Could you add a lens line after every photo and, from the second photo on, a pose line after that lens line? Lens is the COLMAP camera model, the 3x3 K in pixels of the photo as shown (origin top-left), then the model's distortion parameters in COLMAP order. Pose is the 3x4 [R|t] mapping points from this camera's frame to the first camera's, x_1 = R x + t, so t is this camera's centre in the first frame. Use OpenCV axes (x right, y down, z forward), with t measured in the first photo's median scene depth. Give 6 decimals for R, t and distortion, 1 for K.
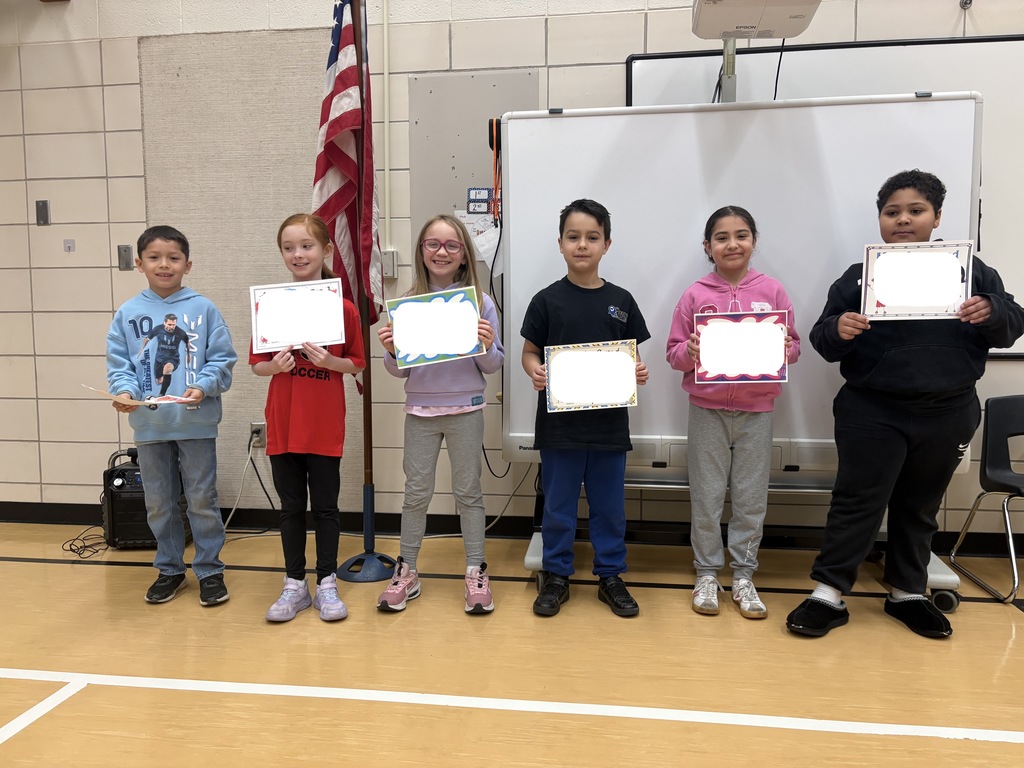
lens RADIAL K [[795.6, 0, 516.1], [0, 795.6, 383.3], [0, 0, 1]] dist [0.052969, -0.058854]
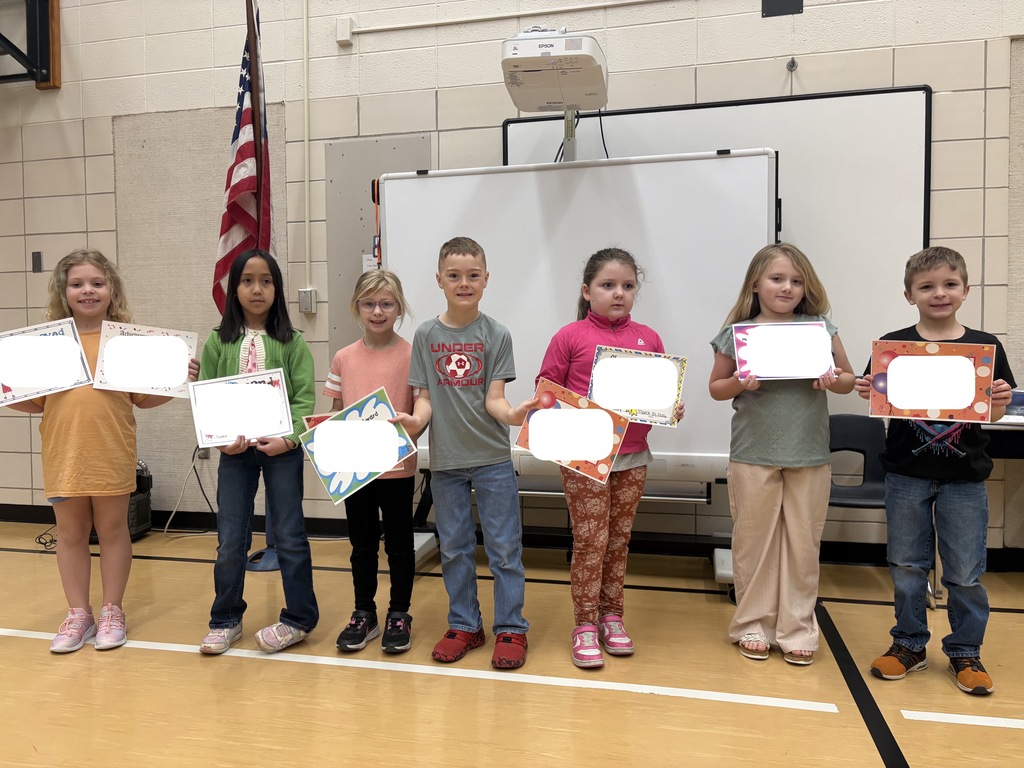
lens RADIAL K [[795.6, 0, 503.6], [0, 795.6, 376.7], [0, 0, 1]] dist [0.052969, -0.058854]
pose [[0.994842, -0.002175, -0.101409, 0.254996], [-0.002300, 0.999029, -0.043990, 0.011957], [0.101406, 0.043997, 0.993872, -0.131233]]
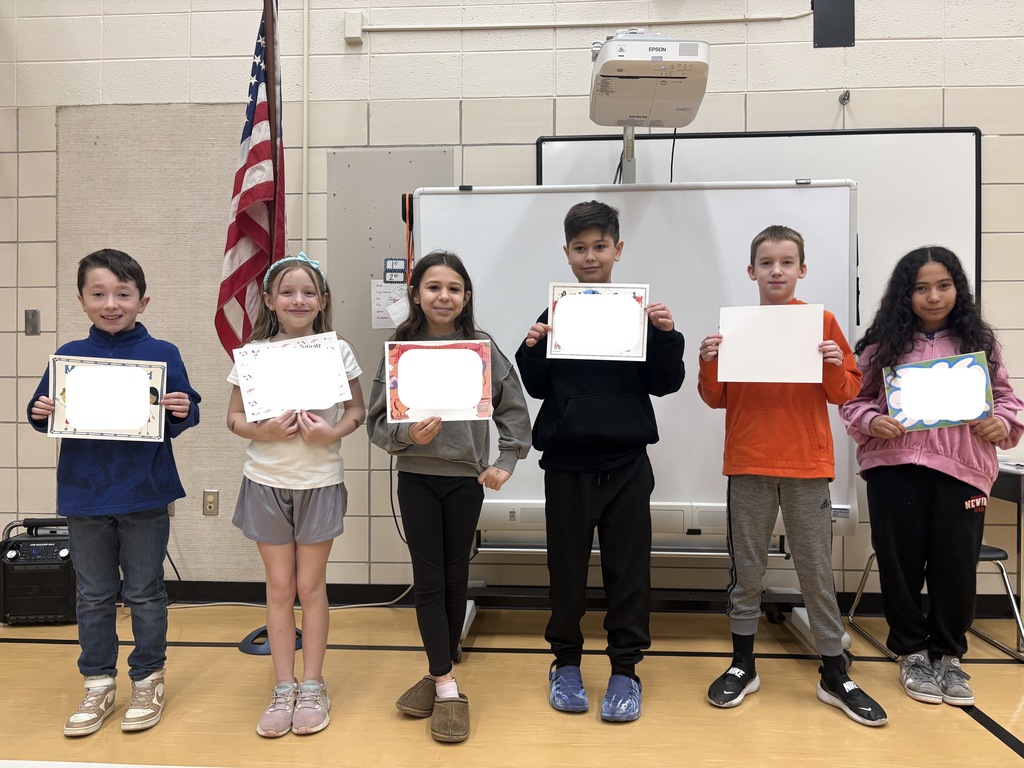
lens RADIAL K [[795.6, 0, 517.9], [0, 795.6, 384.0], [0, 0, 1]] dist [0.052969, -0.058854]
pose [[0.997289, 0.003496, 0.073497, 0.036918], [0.002493, 0.996691, -0.081244, -0.000062], [-0.073538, 0.081207, 0.993981, -0.017500]]
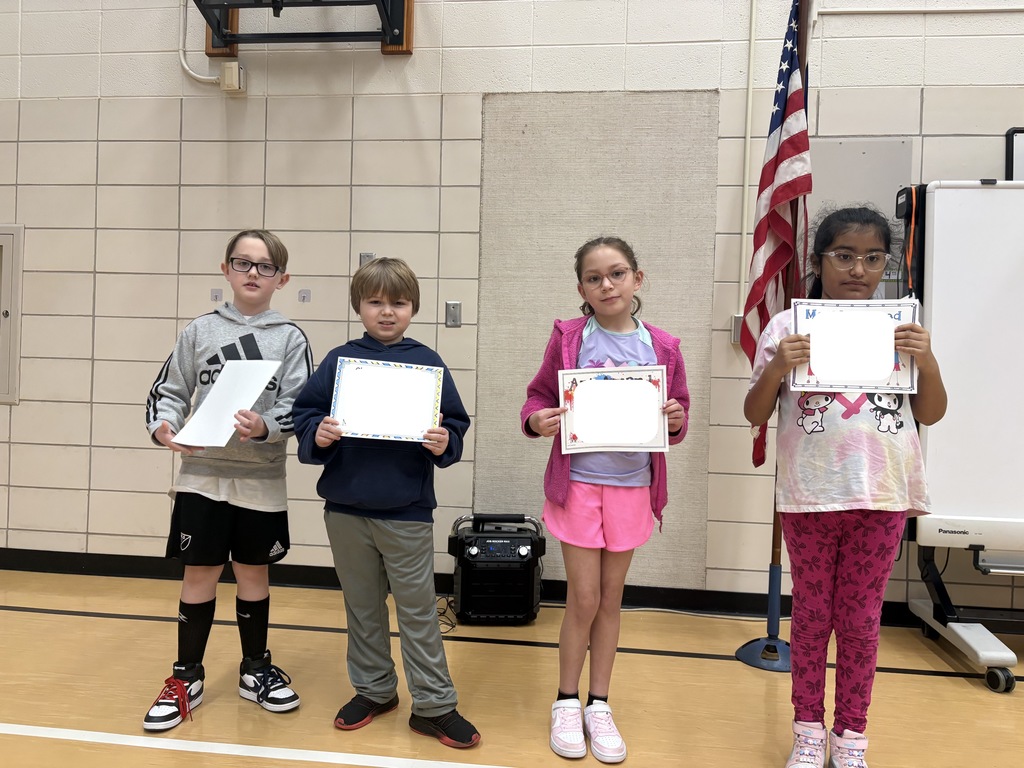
lens RADIAL K [[795.6, 0, 525.1], [0, 795.6, 383.3], [0, 0, 1]] dist [0.052969, -0.058854]
pose [[0.999258, 0.032341, 0.020896, -0.464594], [-0.030782, 0.996998, -0.071042, -0.008327], [-0.023131, 0.070346, 0.997254, 0.050005]]
